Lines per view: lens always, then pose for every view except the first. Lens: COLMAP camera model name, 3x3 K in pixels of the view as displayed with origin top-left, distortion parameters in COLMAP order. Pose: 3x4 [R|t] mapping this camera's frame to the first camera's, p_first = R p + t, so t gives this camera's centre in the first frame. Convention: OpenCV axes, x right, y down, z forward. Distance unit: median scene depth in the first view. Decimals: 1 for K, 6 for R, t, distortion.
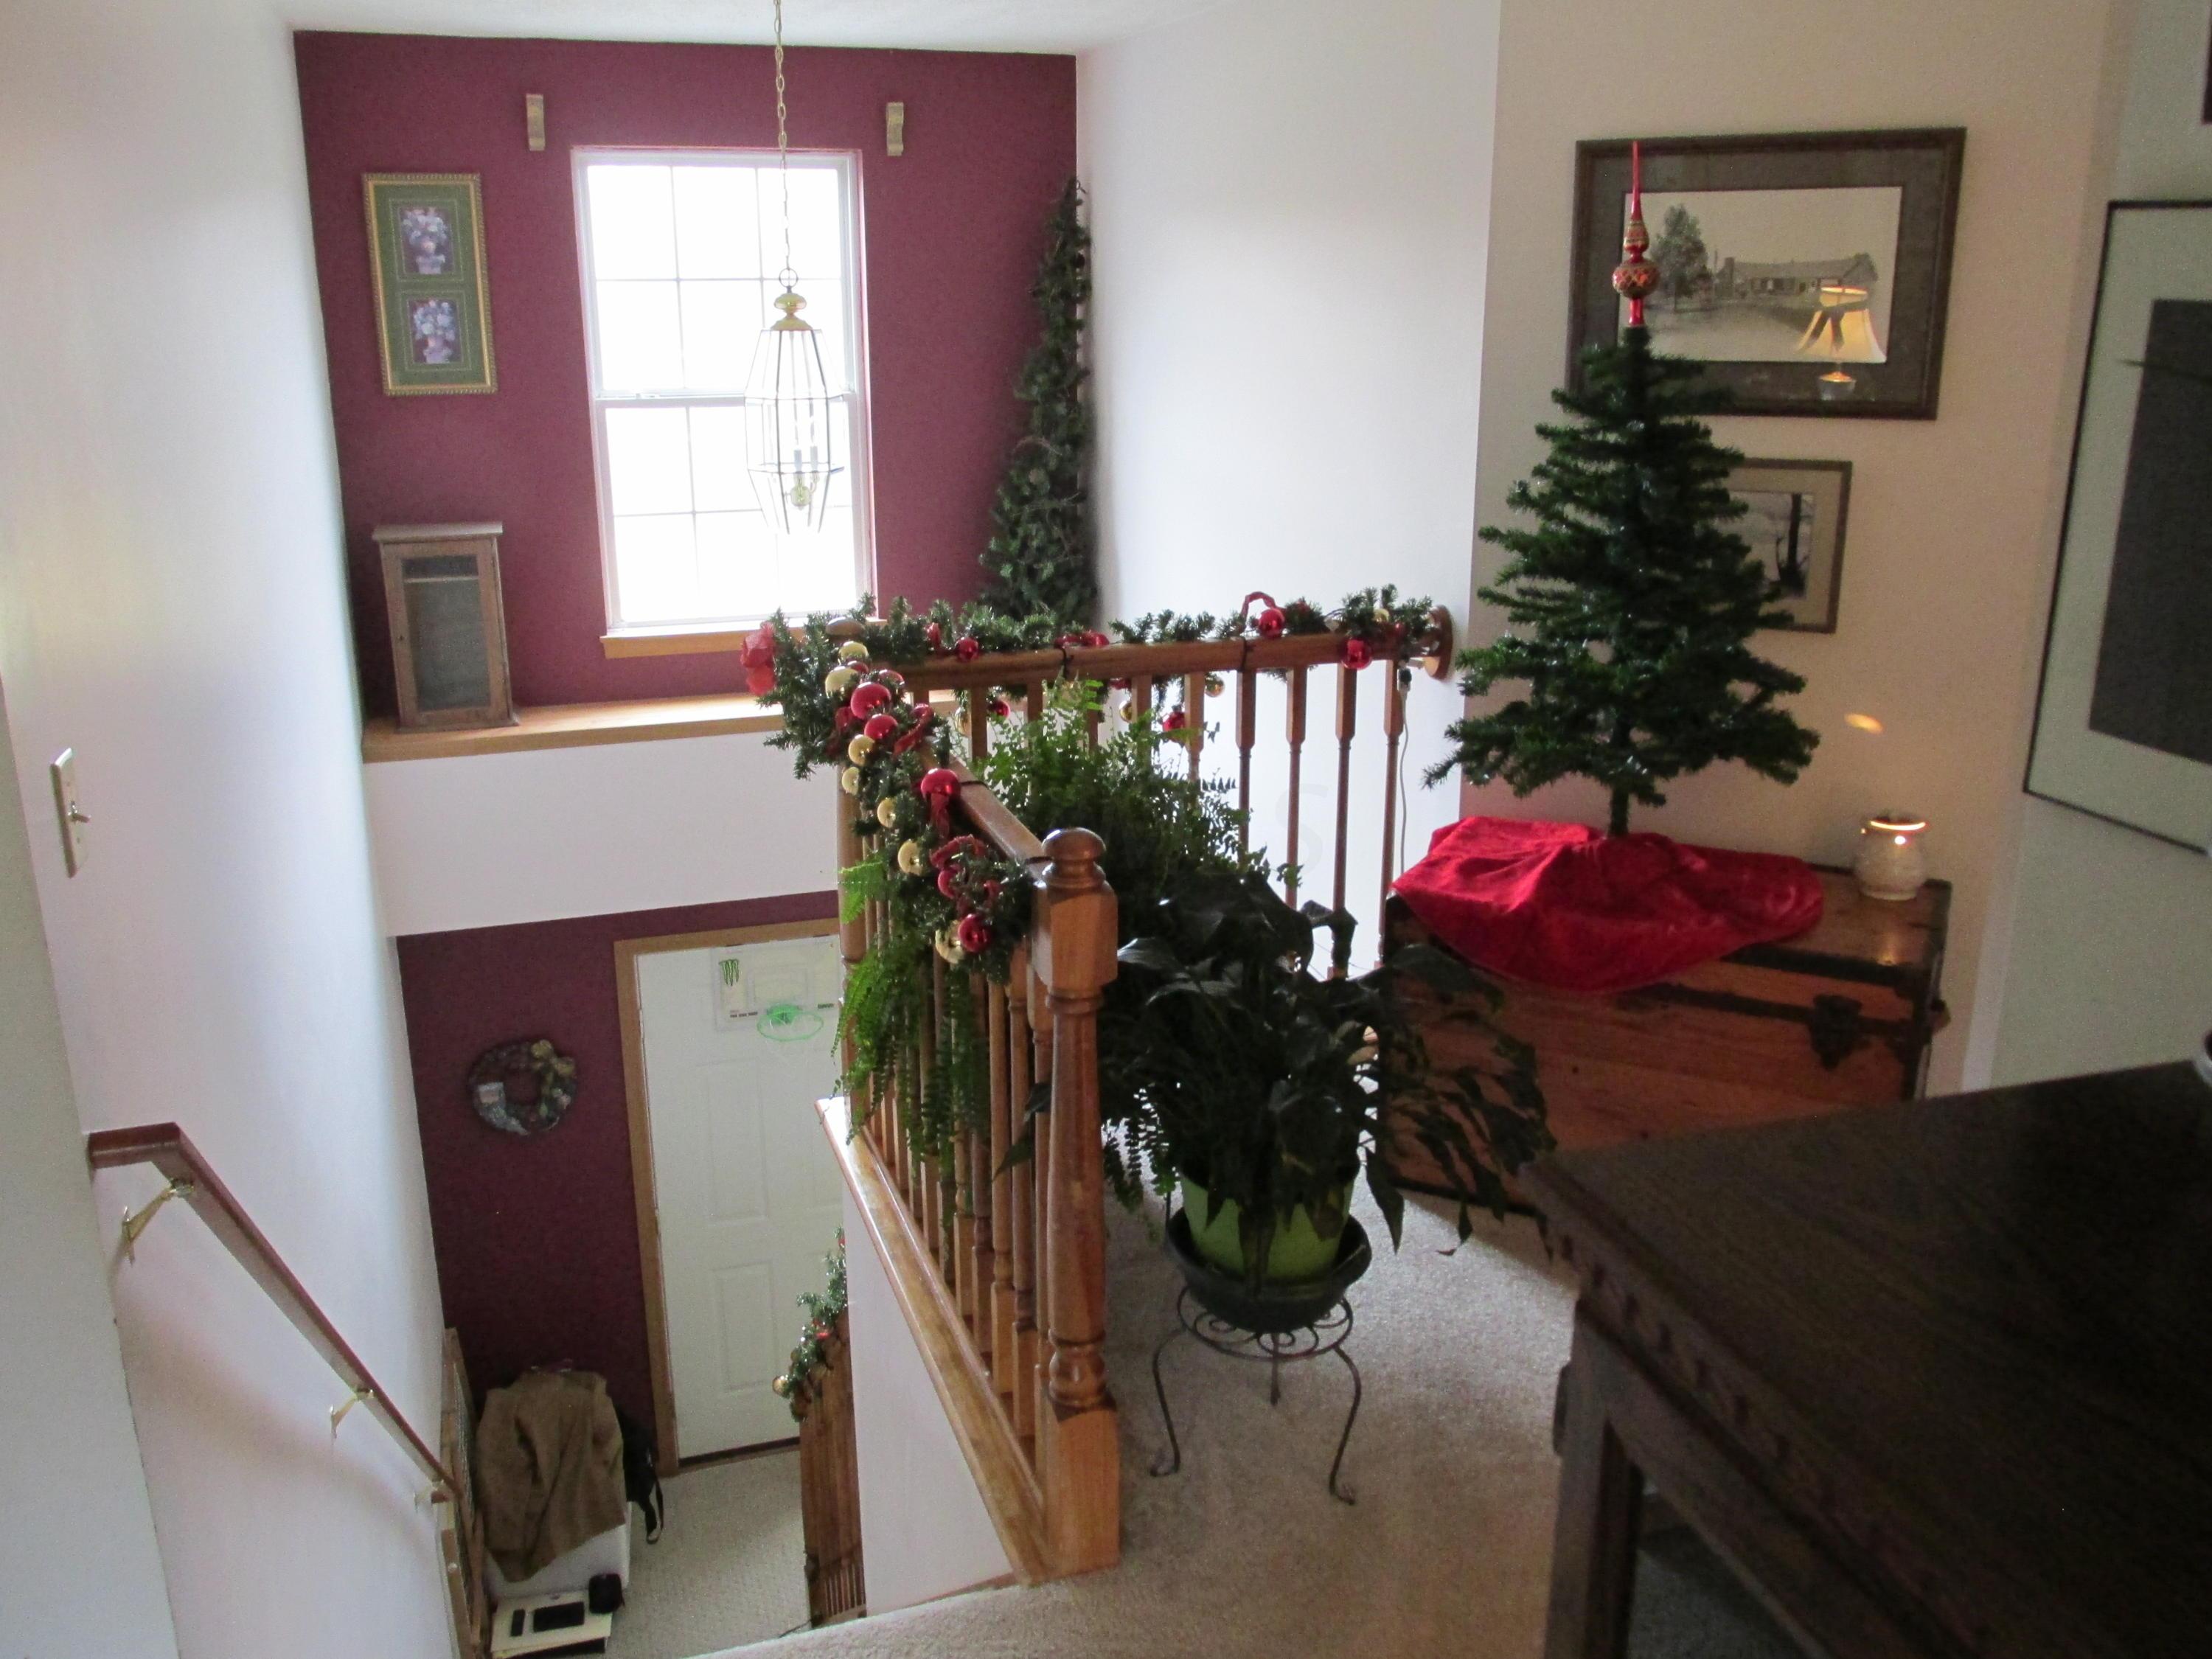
lens RADIAL K [[1821.9, 0, 1098.3], [0, 1821.9, 806.4], [0, 0, 1]] dist [-0.041867, 0.005035]
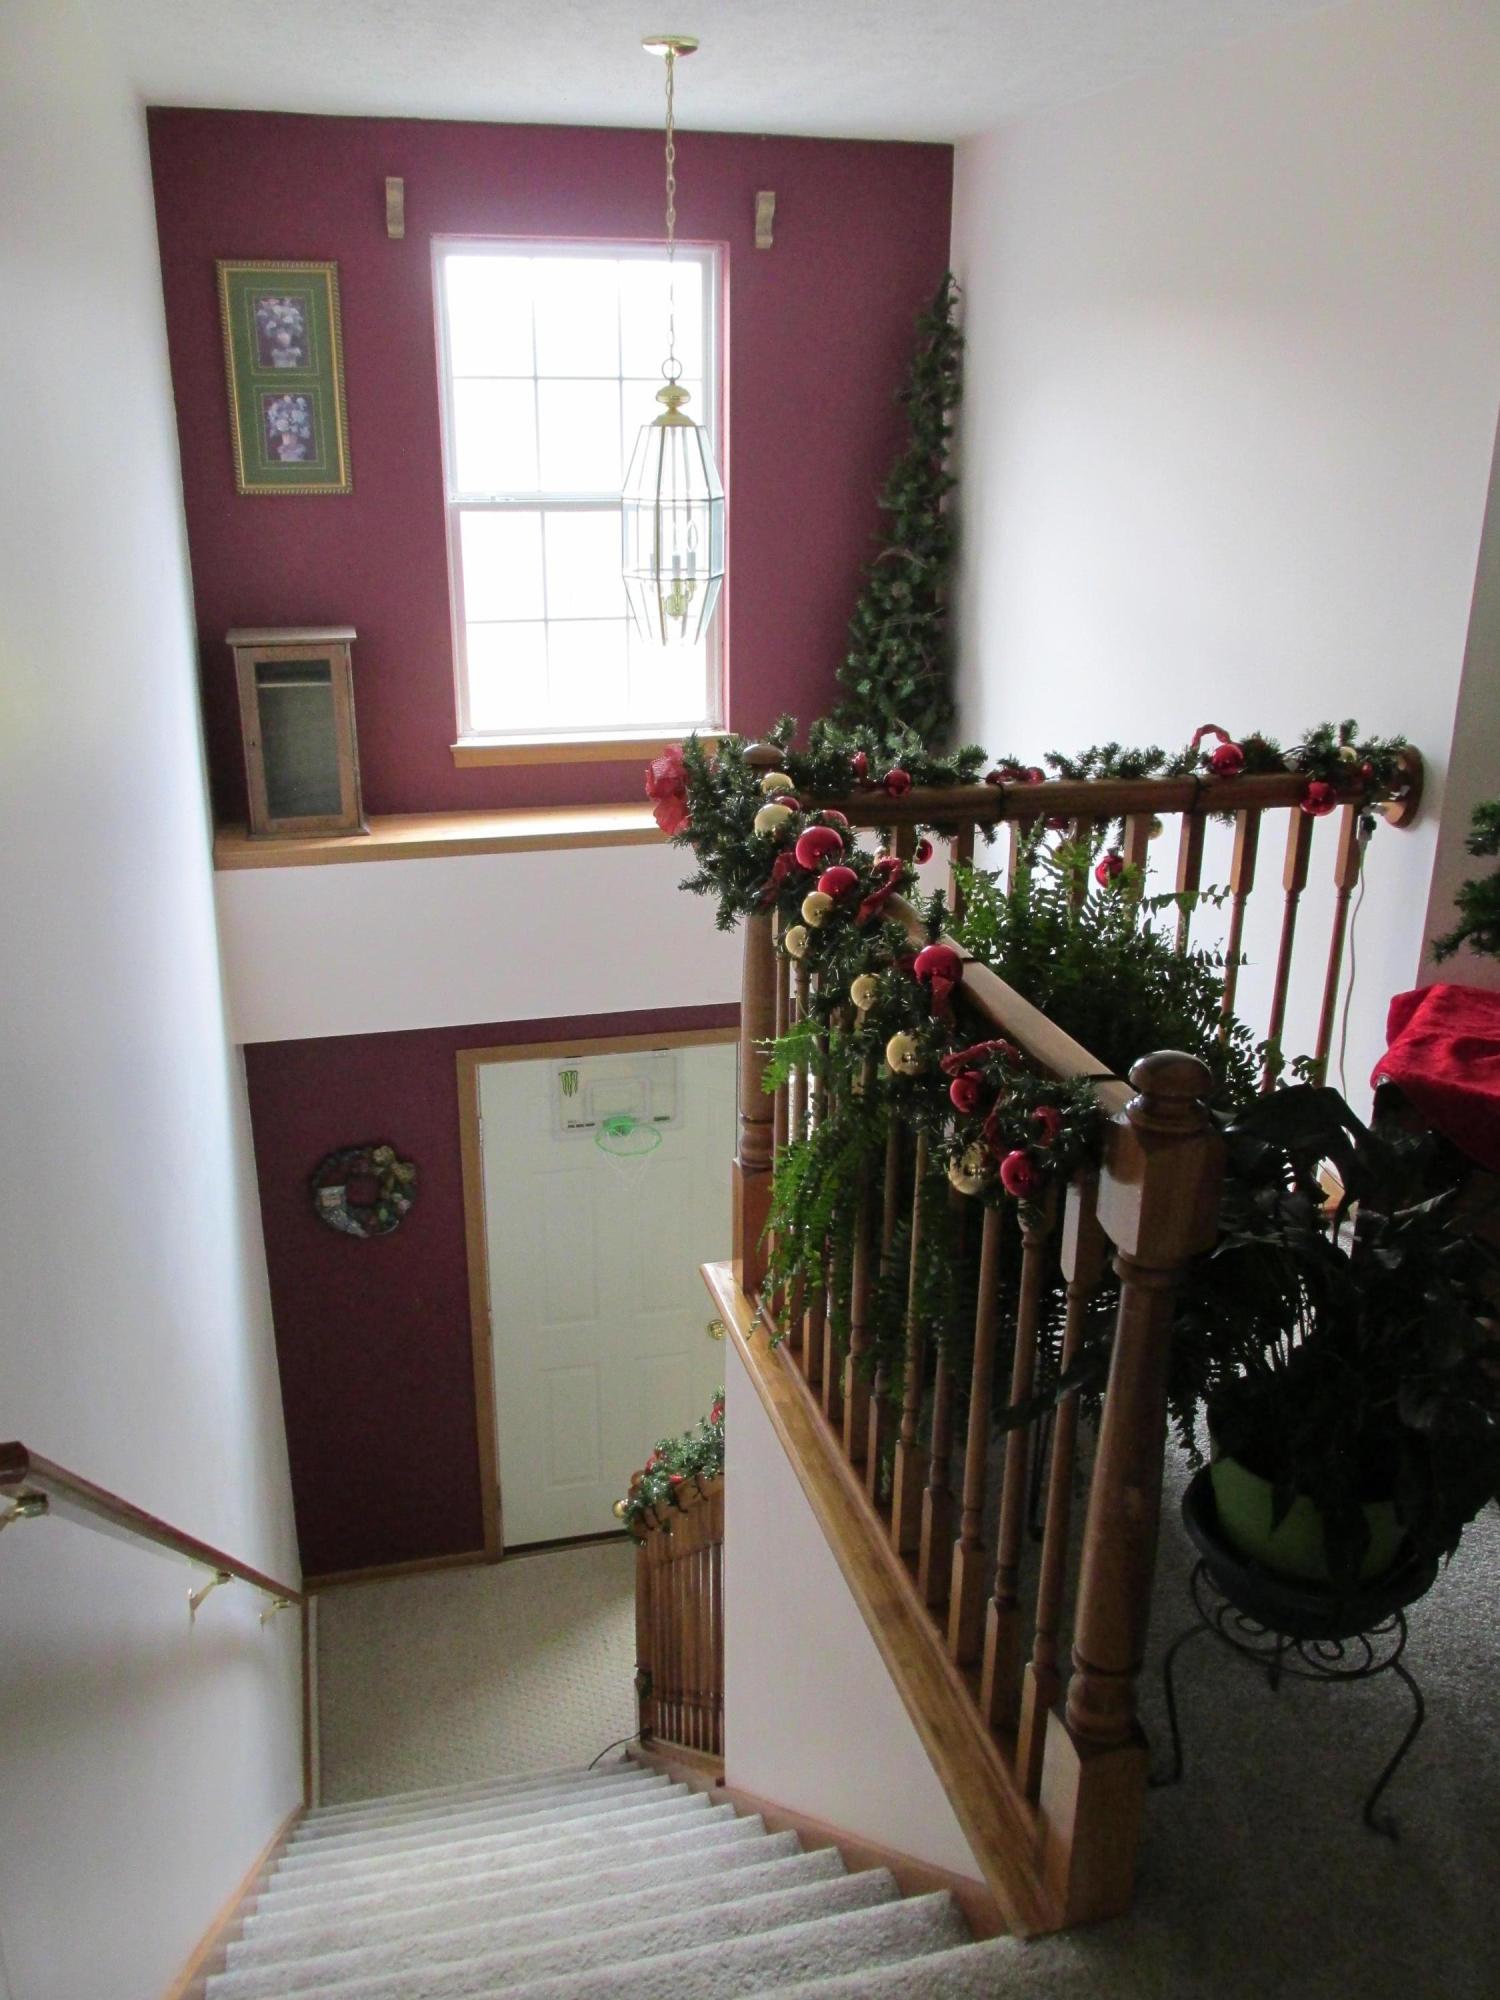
lens RADIAL K [[1659.3, 0, 750.0], [0, 1659.3, 1000.0], [0, 0, 1]] dist [-0.063174, 0.089057]
pose [[0.997643, 0.033375, -0.059961, -0.057166], [-0.029530, 0.997518, 0.063917, -0.018816], [0.061945, -0.061996, 0.996152, 0.114039]]
